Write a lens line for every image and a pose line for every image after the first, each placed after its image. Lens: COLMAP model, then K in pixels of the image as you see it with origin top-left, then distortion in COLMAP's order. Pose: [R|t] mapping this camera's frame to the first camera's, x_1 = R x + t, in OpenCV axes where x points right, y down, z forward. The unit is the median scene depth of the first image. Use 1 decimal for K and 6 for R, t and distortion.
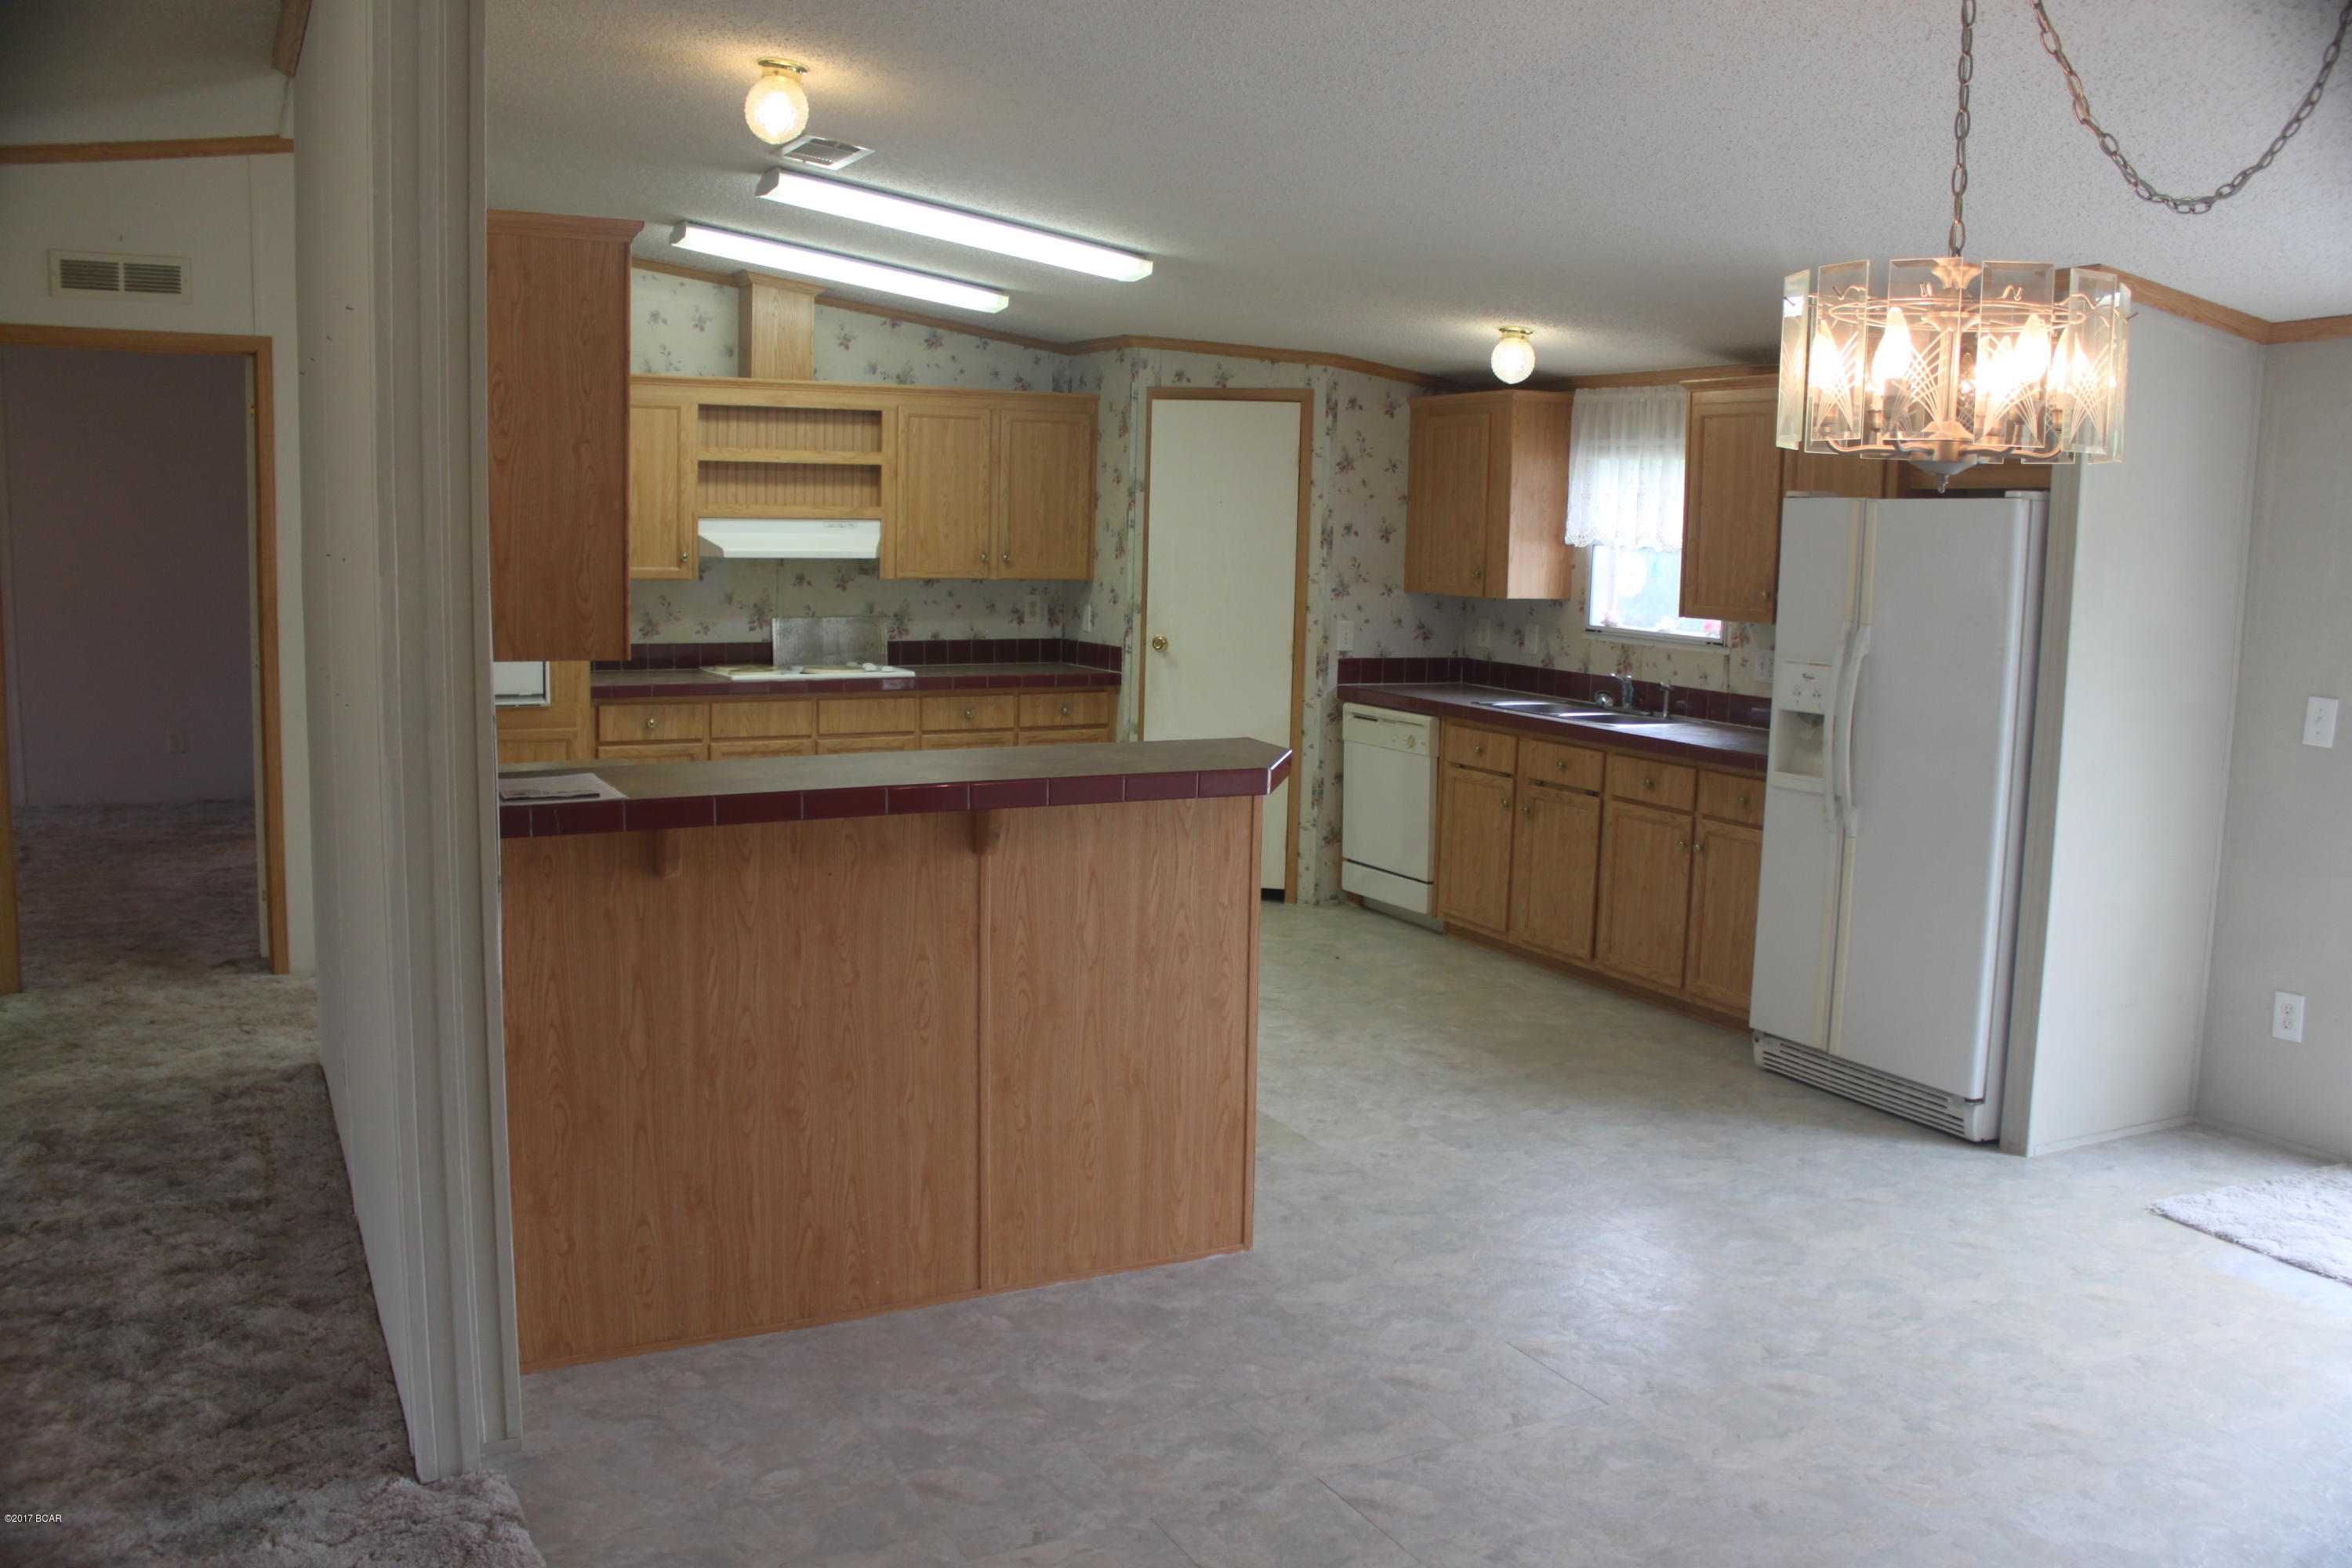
lens RADIAL K [[1945.3, 0, 1173.4], [0, 1945.3, 779.1], [0, 0, 1]] dist [-0.150511, 0.117378]
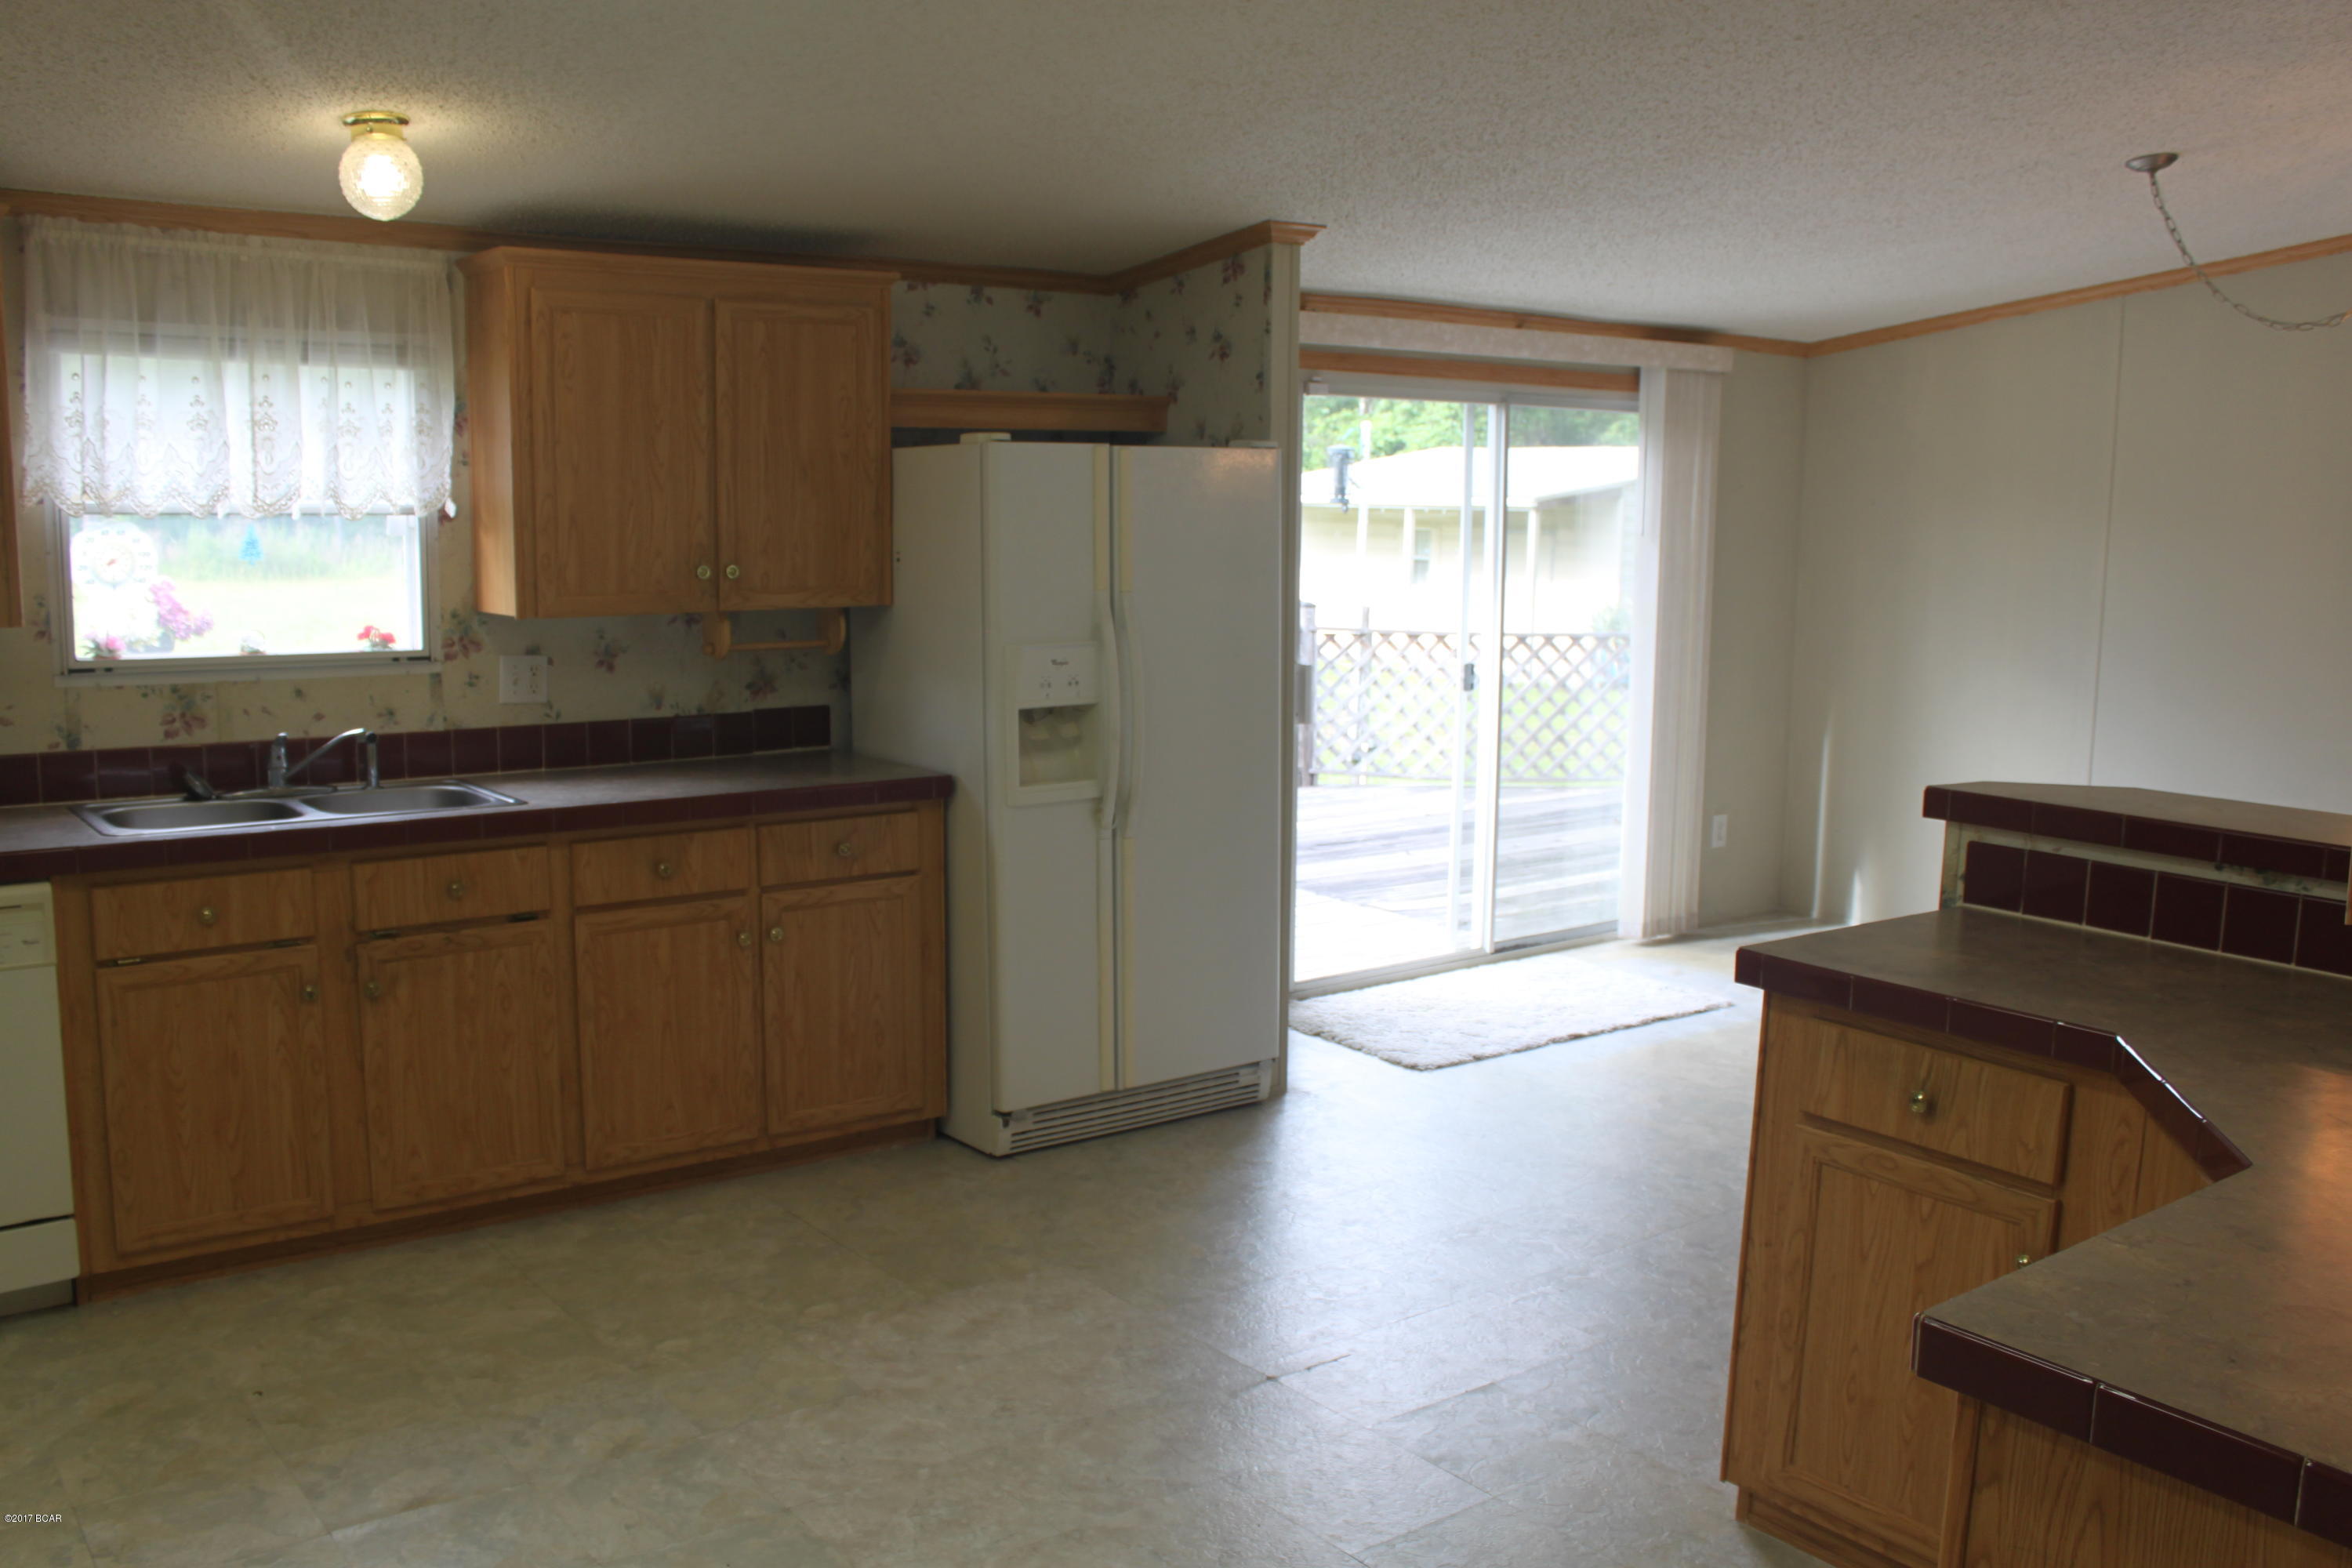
lens RADIAL K [[2030.0, 0, 1179.0], [0, 2030.0, 792.1], [0, 0, 1]] dist [-0.145491, 0.110152]
pose [[-0.174694, -0.163868, 0.970891, -0.625969], [0.112423, 0.976286, 0.185007, -0.182800], [-0.978184, 0.141470, -0.152128, 1.294117]]
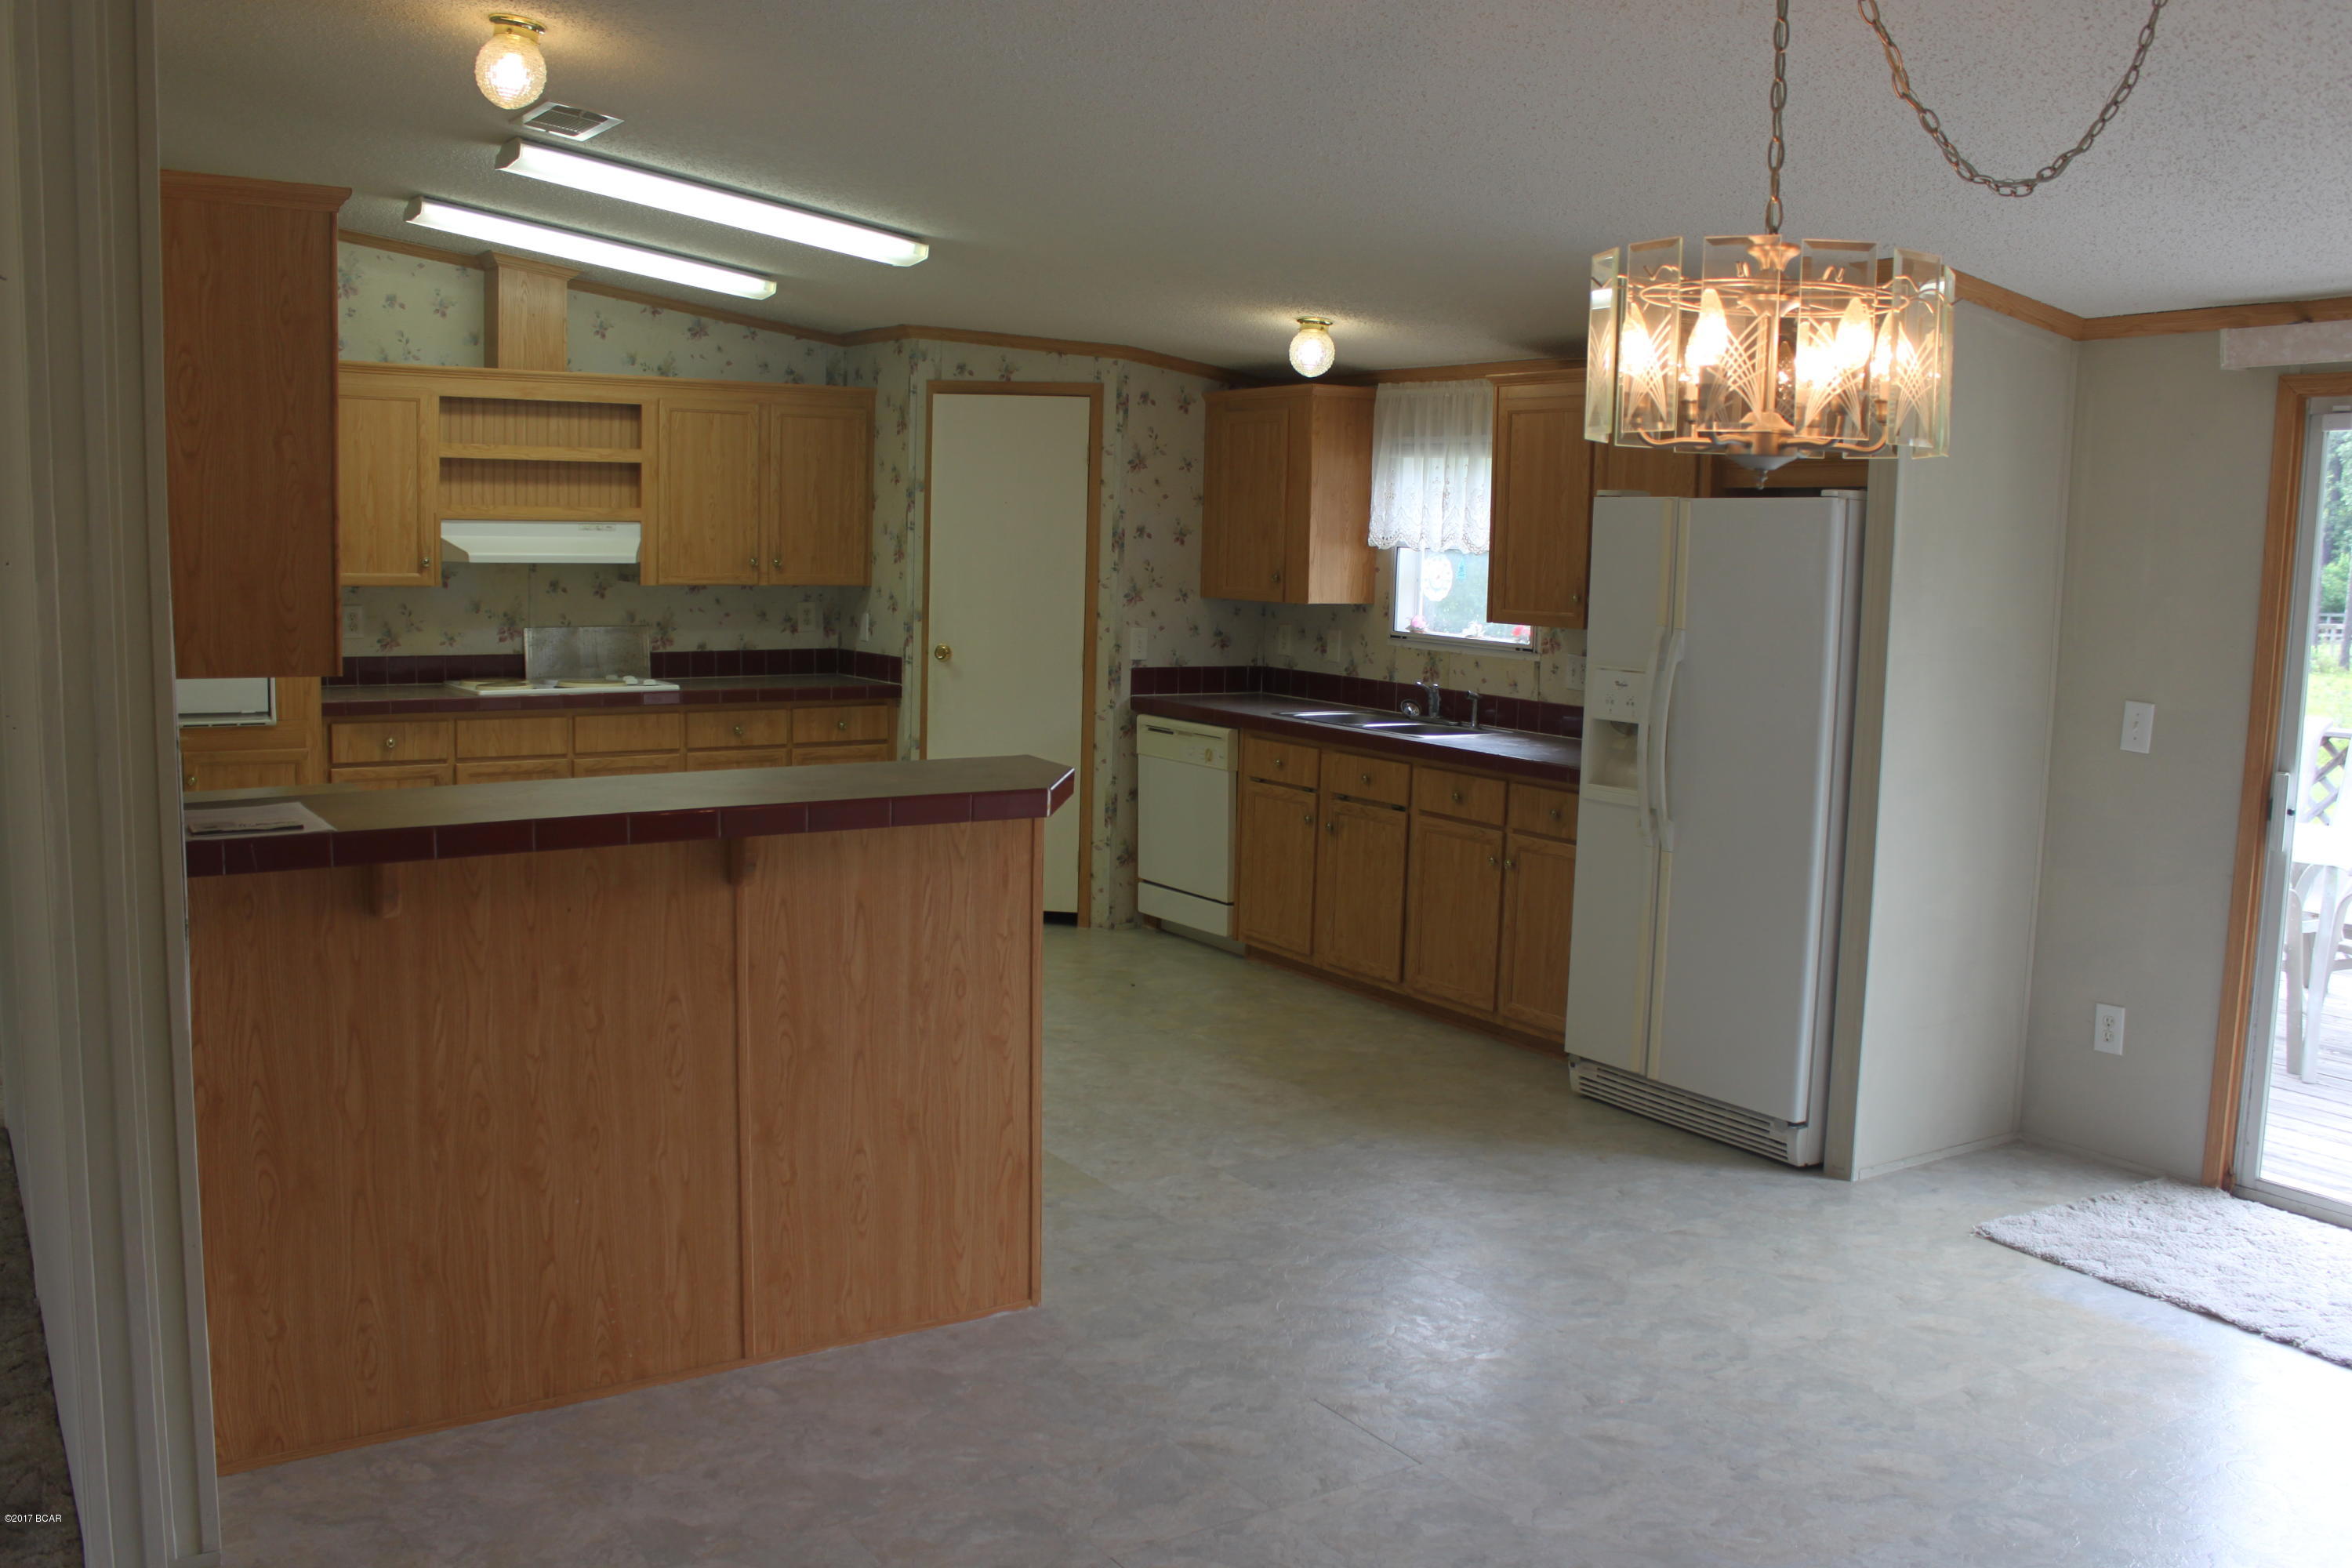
lens RADIAL K [[2030.0, 0, 1175.6], [0, 2030.0, 781.2], [0, 0, 1]] dist [-0.145491, 0.110152]
pose [[0.994737, -0.010318, 0.101942, 0.008645], [0.010907, 0.999927, -0.005219, -0.002590], [-0.101881, 0.006304, 0.994777, 0.026306]]
